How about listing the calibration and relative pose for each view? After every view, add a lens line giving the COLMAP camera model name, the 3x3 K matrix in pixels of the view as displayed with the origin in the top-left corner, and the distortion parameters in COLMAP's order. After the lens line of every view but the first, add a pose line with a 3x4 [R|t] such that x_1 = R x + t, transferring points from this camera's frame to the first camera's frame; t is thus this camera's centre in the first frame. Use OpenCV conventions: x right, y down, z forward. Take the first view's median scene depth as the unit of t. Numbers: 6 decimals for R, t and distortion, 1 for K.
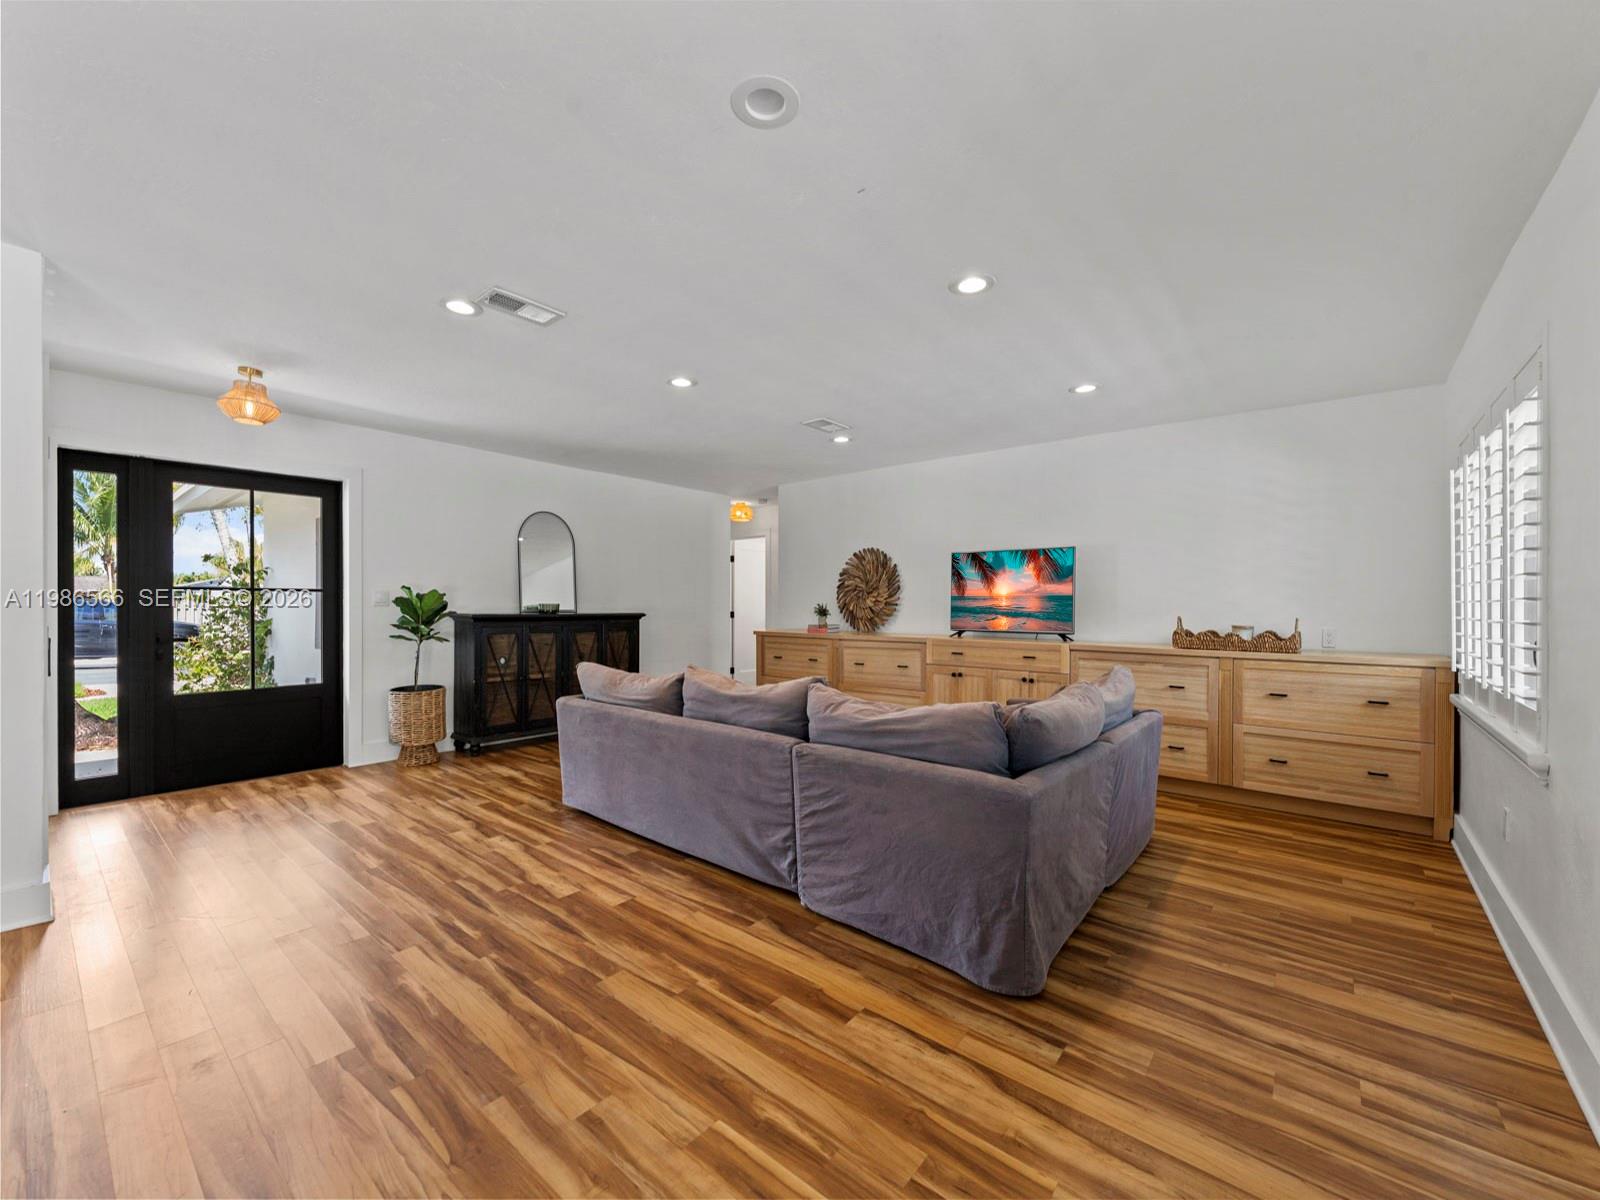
lens RADIAL K [[646.1, 0, 795.3], [0, 646.1, 609.1], [0, 0, 1]] dist [-0.000730, -0.000537]
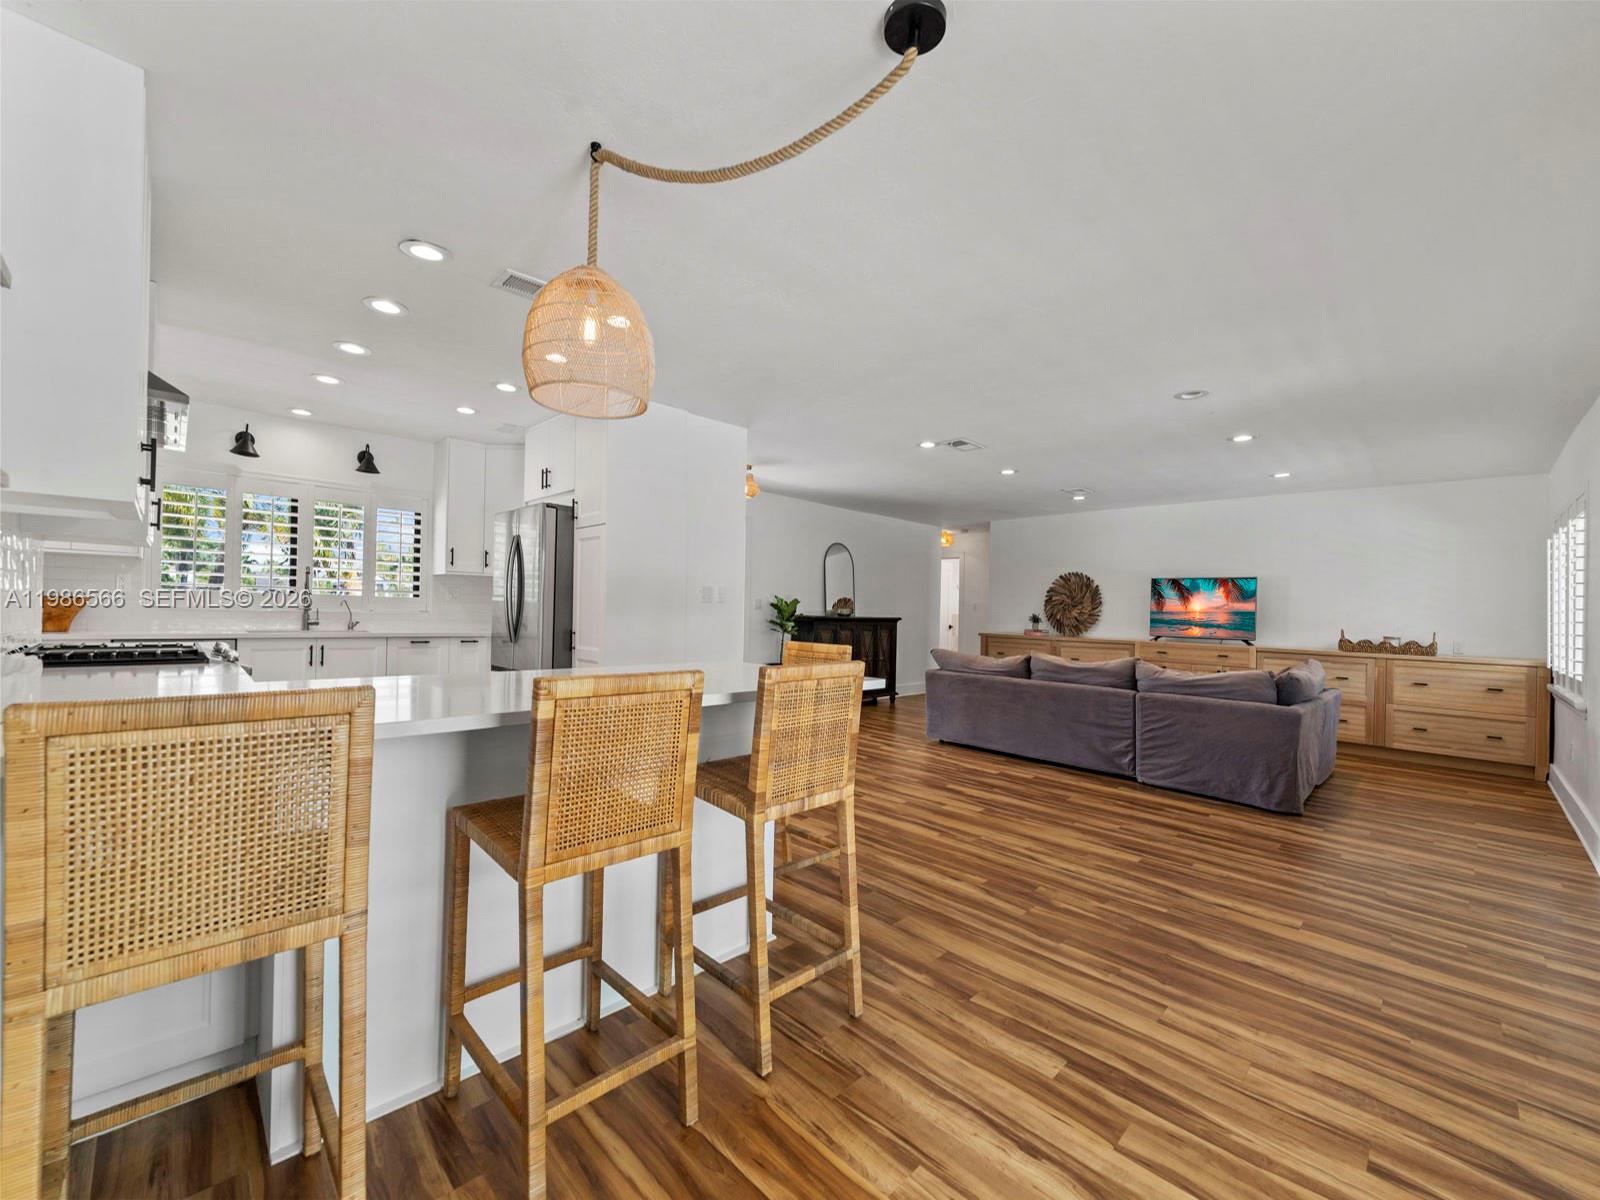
lens RADIAL K [[647.9, 0, 793.1], [0, 647.9, 606.5], [0, 0, 1]] dist [-0.000857, -0.000656]
pose [[0.994364, 0.021693, -0.103776, -0.585941], [-0.023042, 0.999665, -0.011815, 0.007874], [0.103485, 0.014139, 0.994531, -0.687601]]
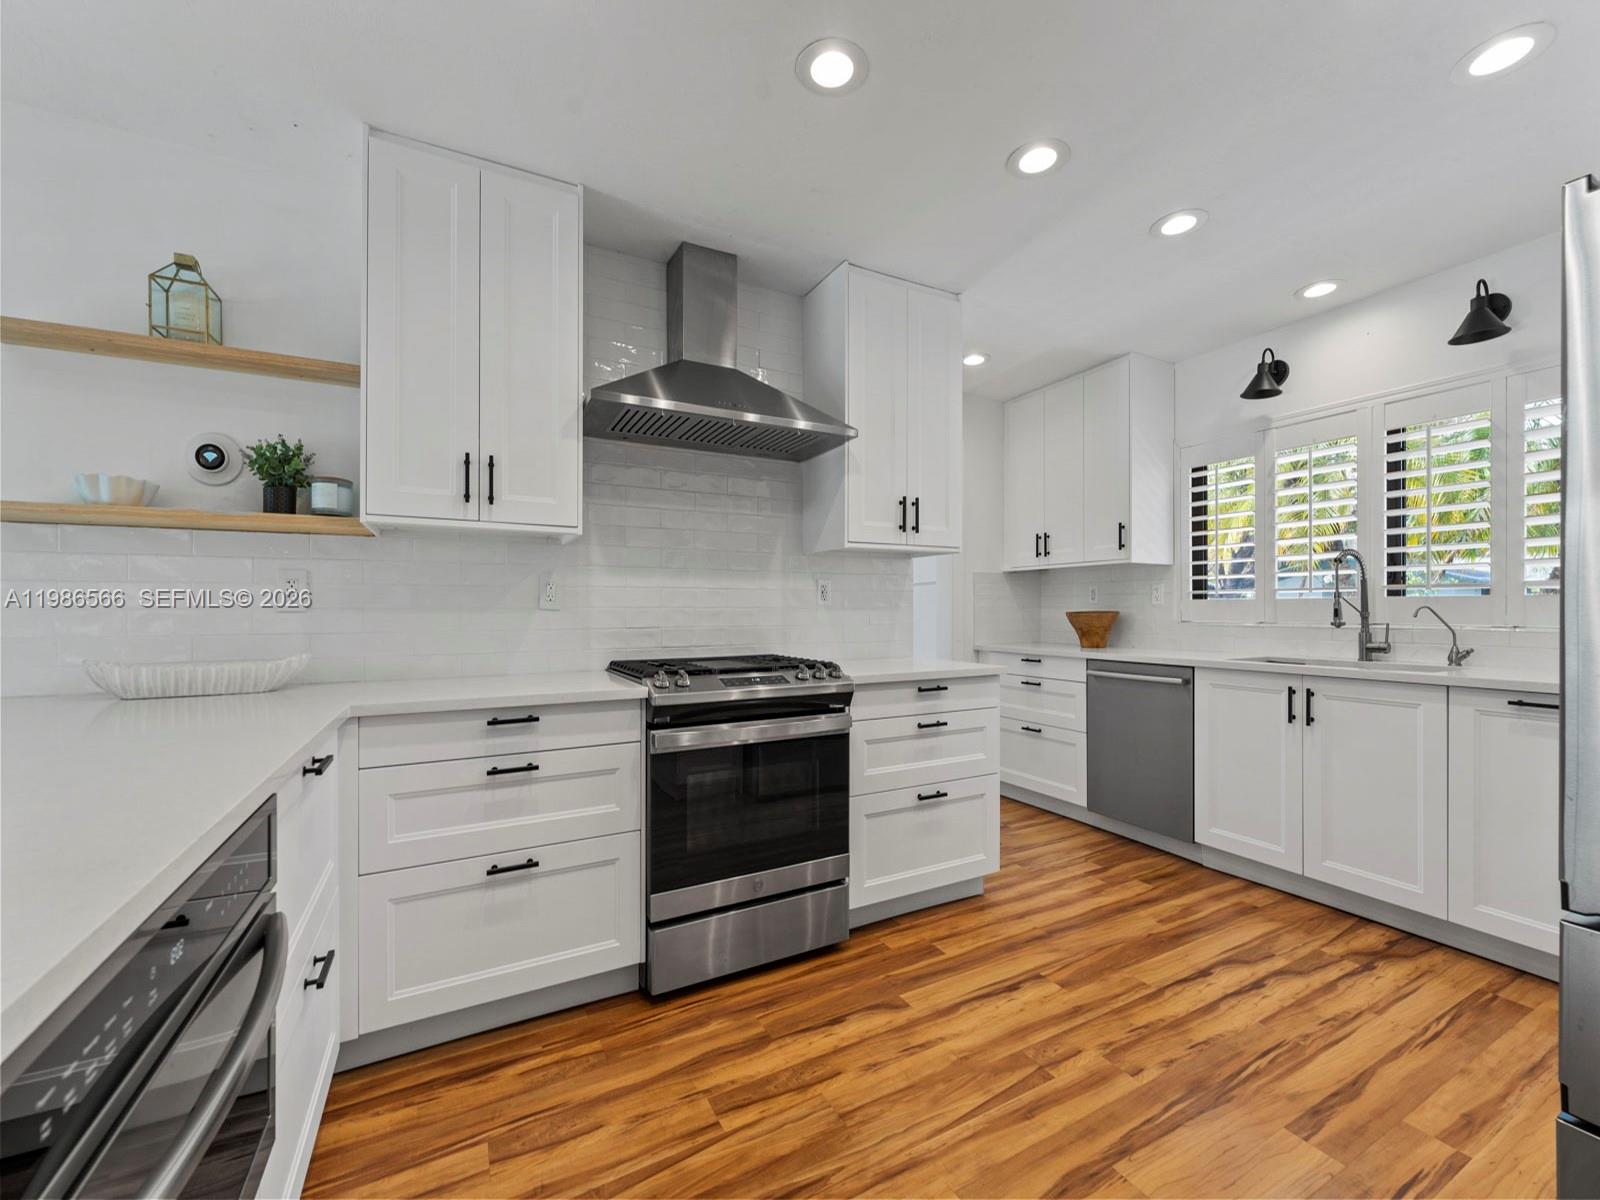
lens RADIAL K [[646.1, 0, 795.3], [0, 646.1, 609.1], [0, 0, 1]] dist [-0.000730, -0.000537]
pose [[-0.382191, -0.003002, -0.924078, -0.777146], [-0.003409, 0.999992, -0.001839, 0.006930], [0.924077, 0.002447, -0.382198, 0.275256]]
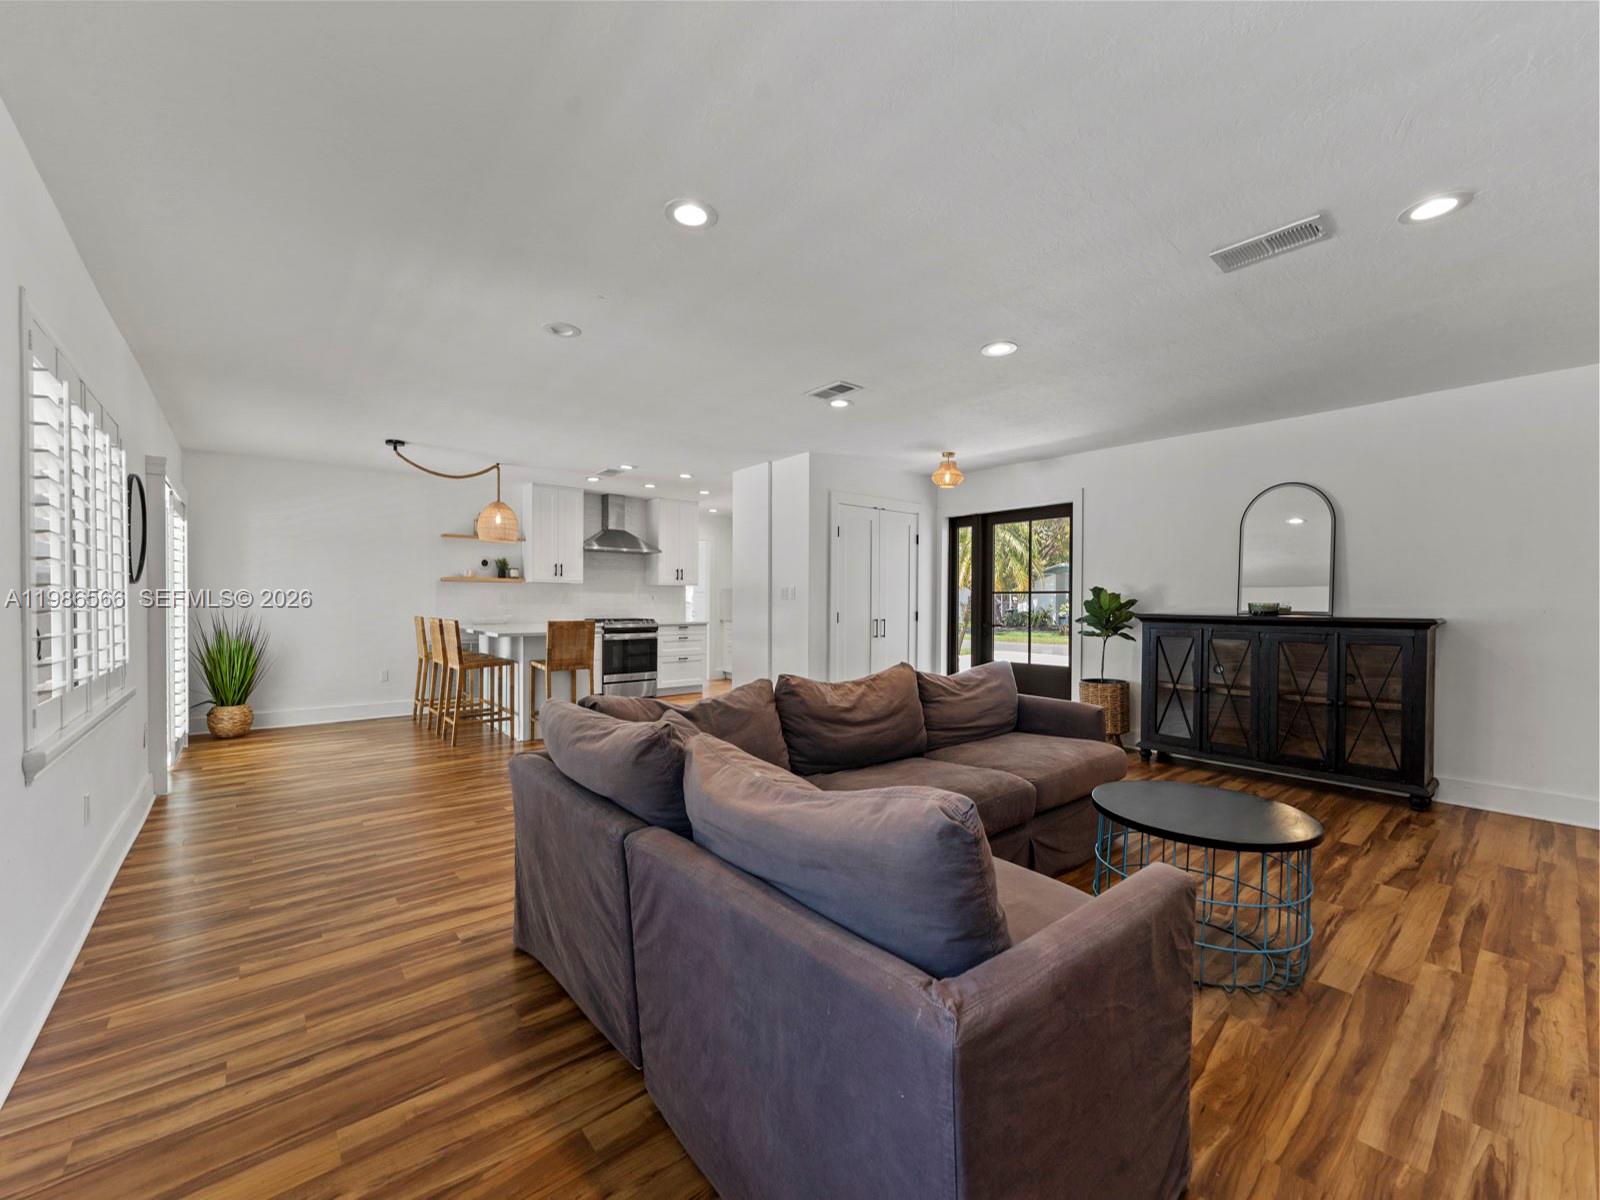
lens RADIAL K [[646.1, 0, 795.3], [0, 646.1, 609.1], [0, 0, 1]] dist [-0.000730, -0.000537]
pose [[-0.177438, 0.006839, -0.984108, 0.821670], [-0.011660, 0.999891, 0.009051, -0.002857], [0.984063, 0.013081, -0.177339, 0.985461]]
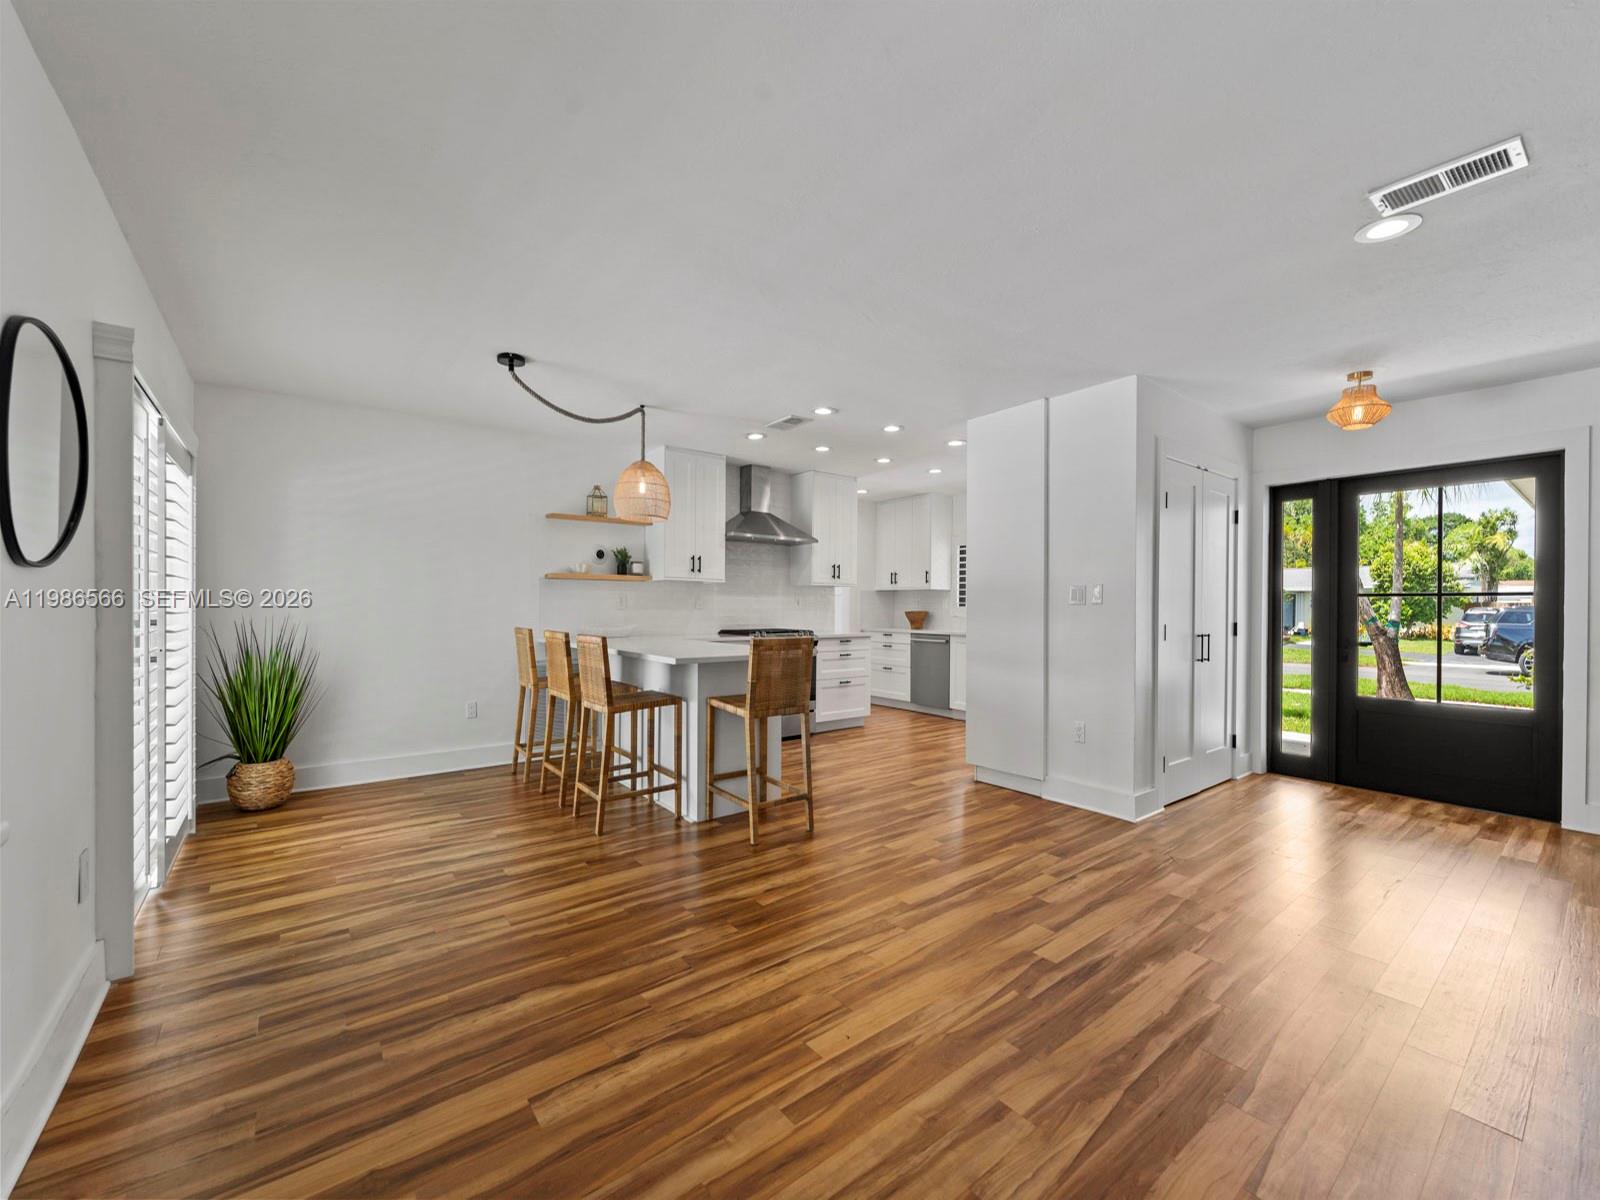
lens RADIAL K [[646.1, 0, 795.3], [0, 646.1, 609.1], [0, 0, 1]] dist [-0.000730, -0.000537]
pose [[-0.216044, -0.000545, -0.976384, 0.334332], [-0.012931, 0.999914, 0.002303, -0.000597], [0.976298, 0.013123, -0.216032, 0.399550]]
